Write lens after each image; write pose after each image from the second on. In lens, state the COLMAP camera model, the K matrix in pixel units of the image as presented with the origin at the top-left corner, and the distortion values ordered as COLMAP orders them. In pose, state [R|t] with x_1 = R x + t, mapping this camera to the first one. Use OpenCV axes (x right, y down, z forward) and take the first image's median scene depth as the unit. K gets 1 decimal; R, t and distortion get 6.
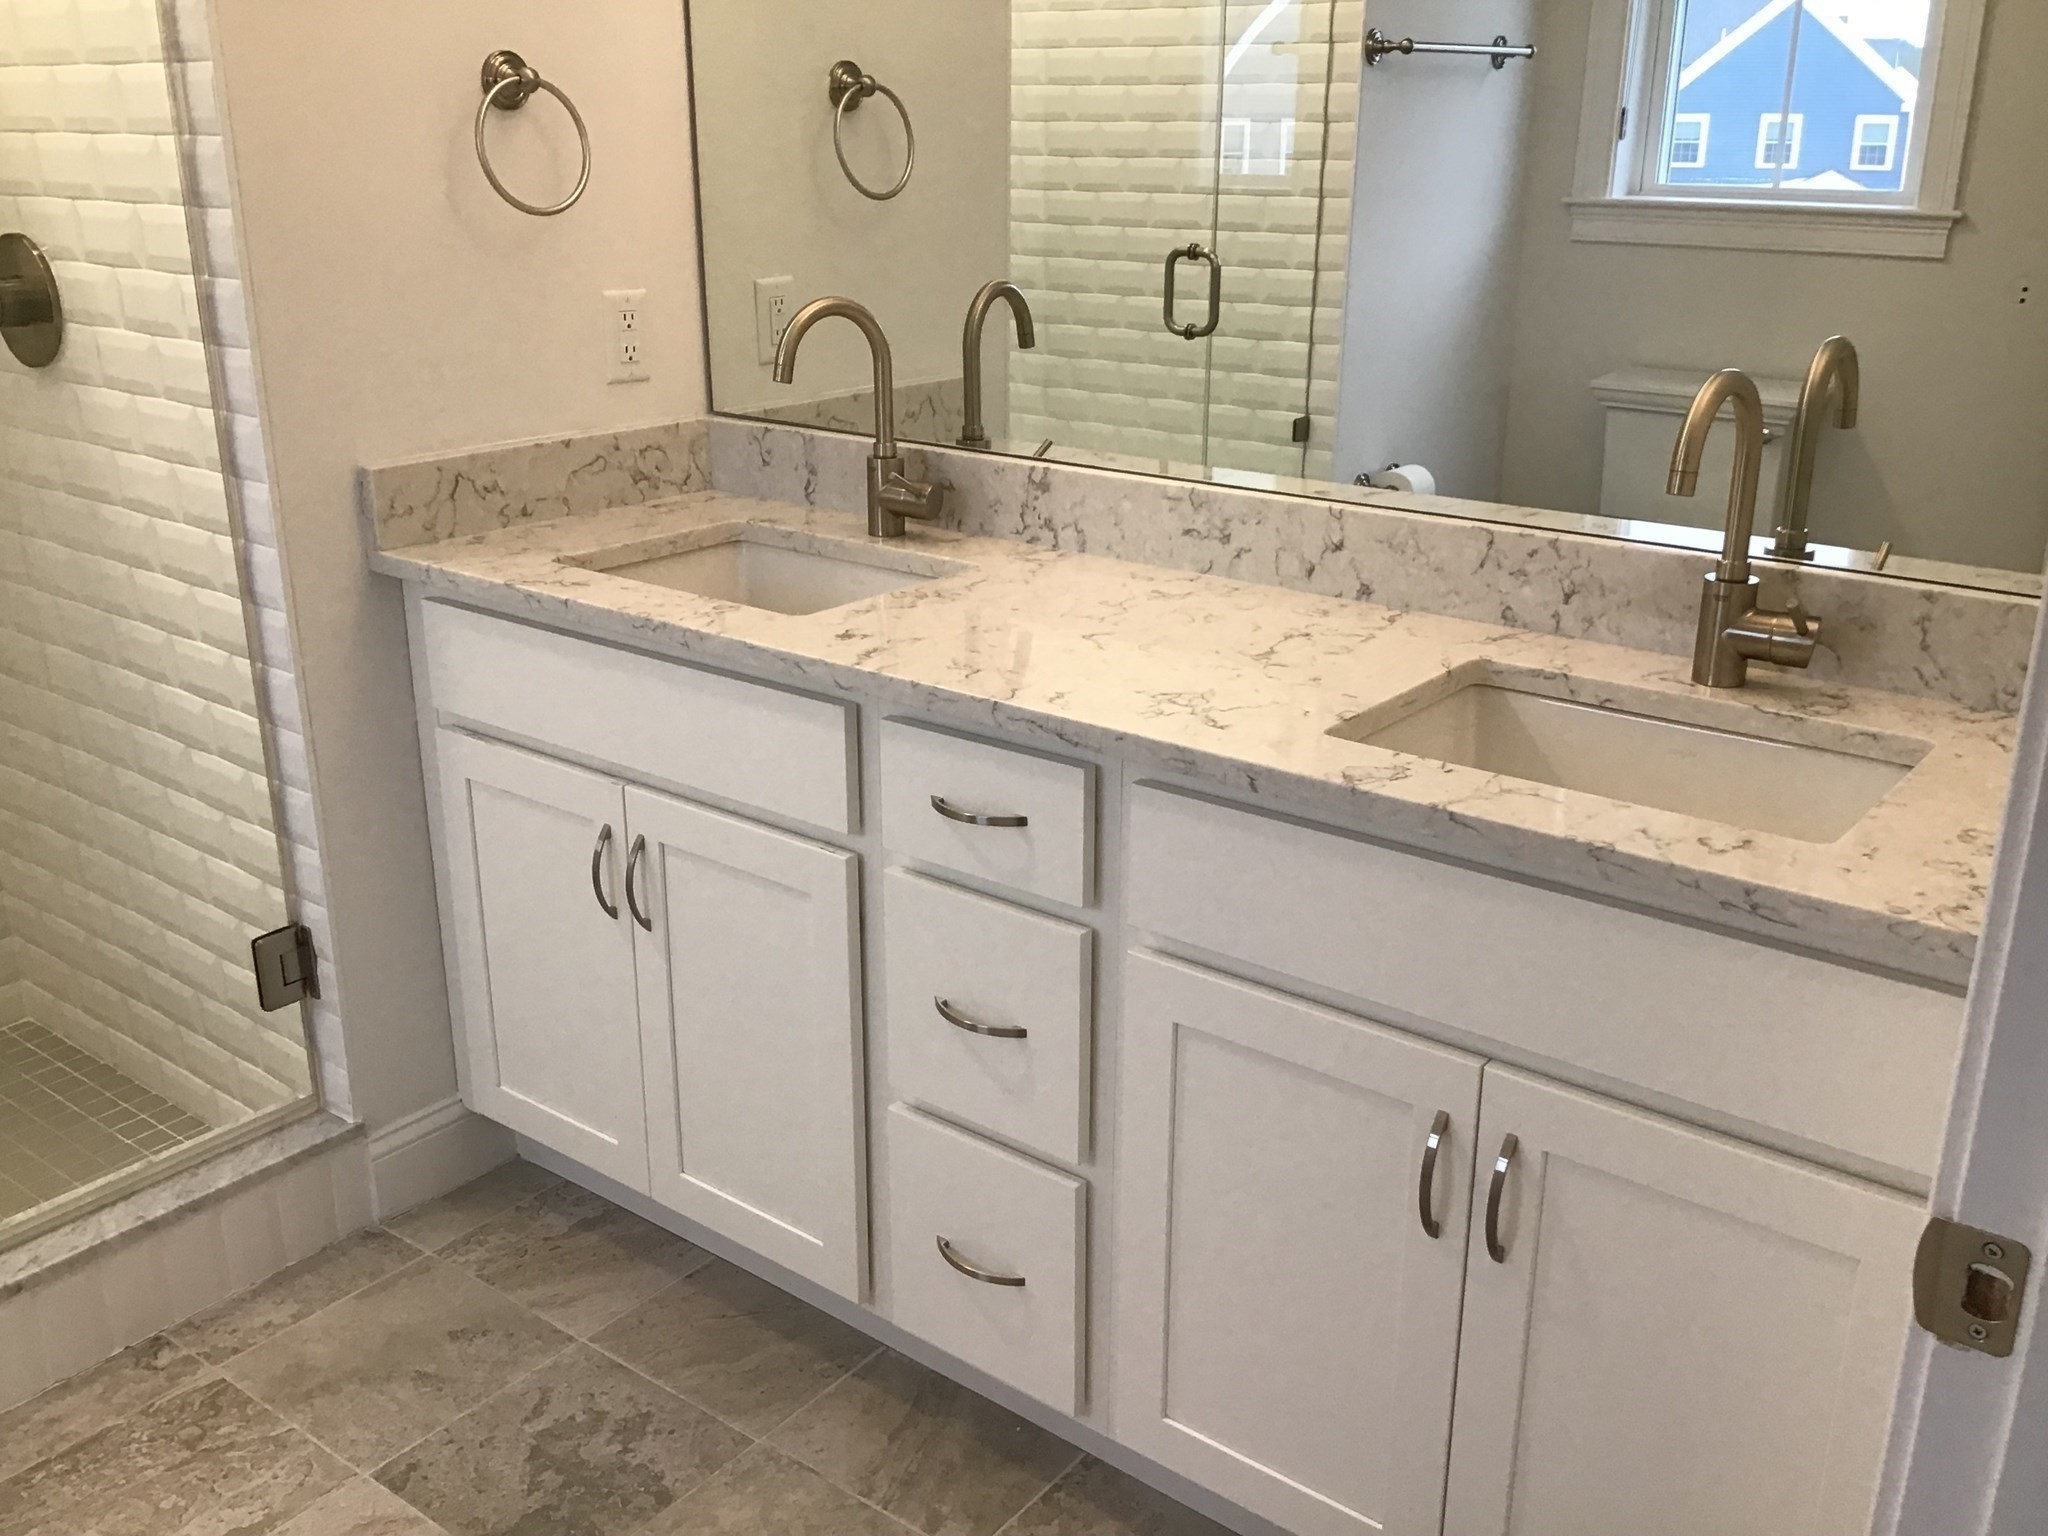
lens RADIAL K [[1852.5, 0, 1011.2], [0, 1852.5, 758.3], [0, 0, 1]] dist [0.145166, -0.305638]
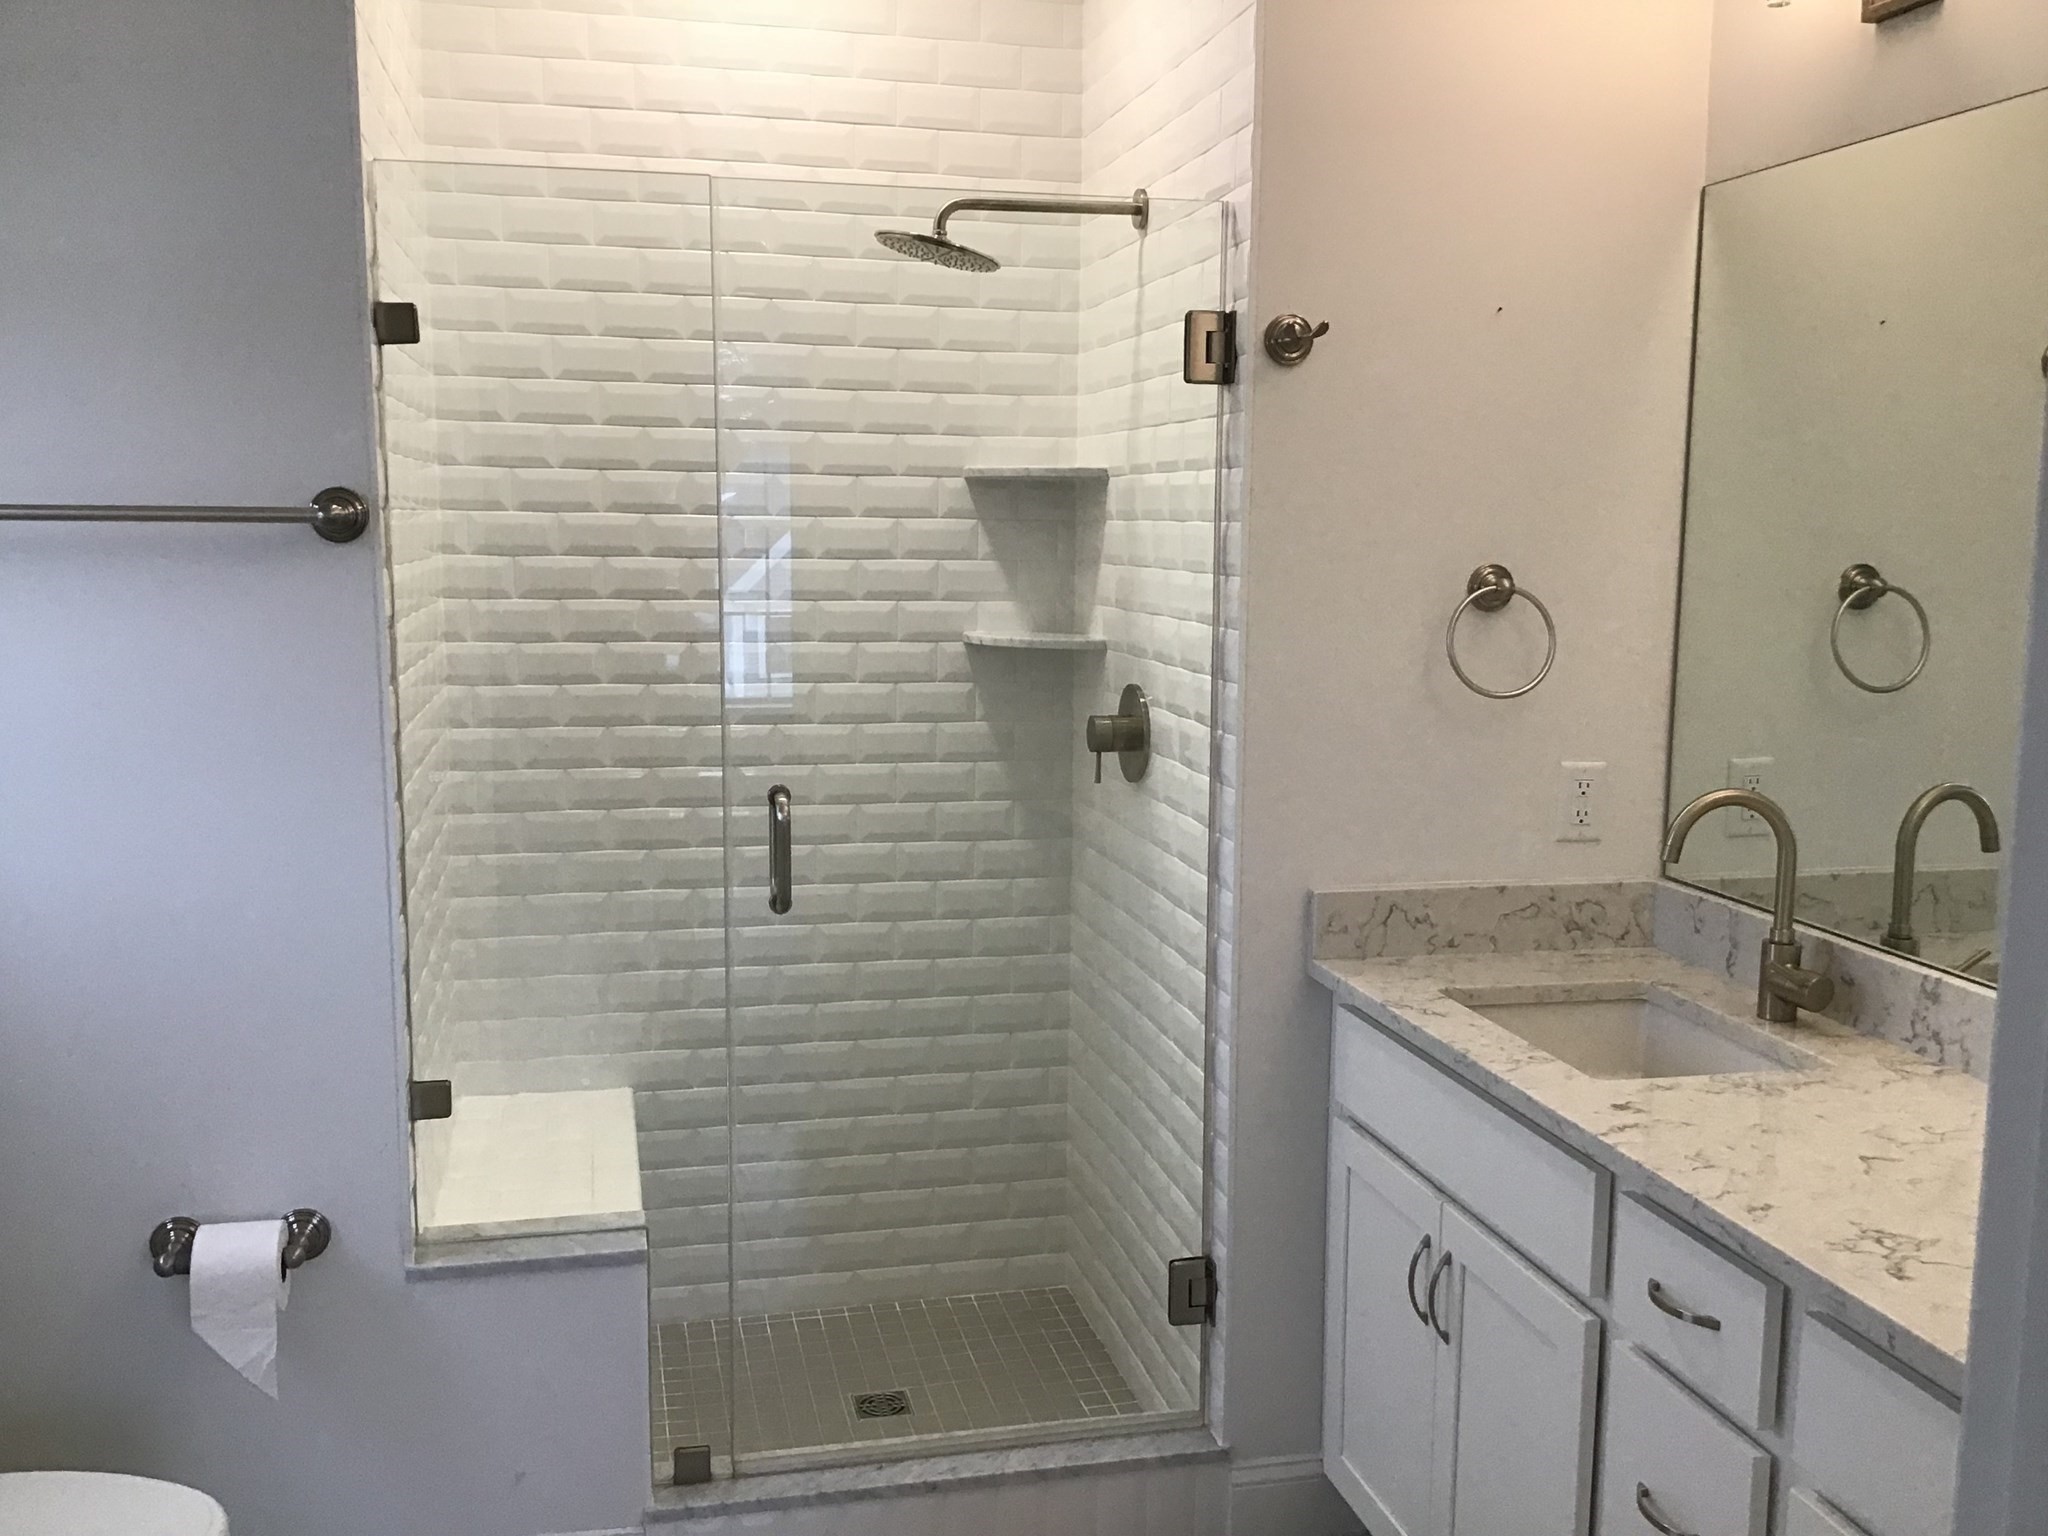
lens RADIAL K [[1852.5, 0, 1011.2], [0, 1852.5, 758.3], [0, 0, 1]] dist [0.145166, -0.305638]
pose [[0.777103, 0.085004, -0.623607, 0.239660], [-0.212003, 0.968286, -0.132198, -0.035536], [0.592593, 0.234937, 0.770479, -0.061298]]
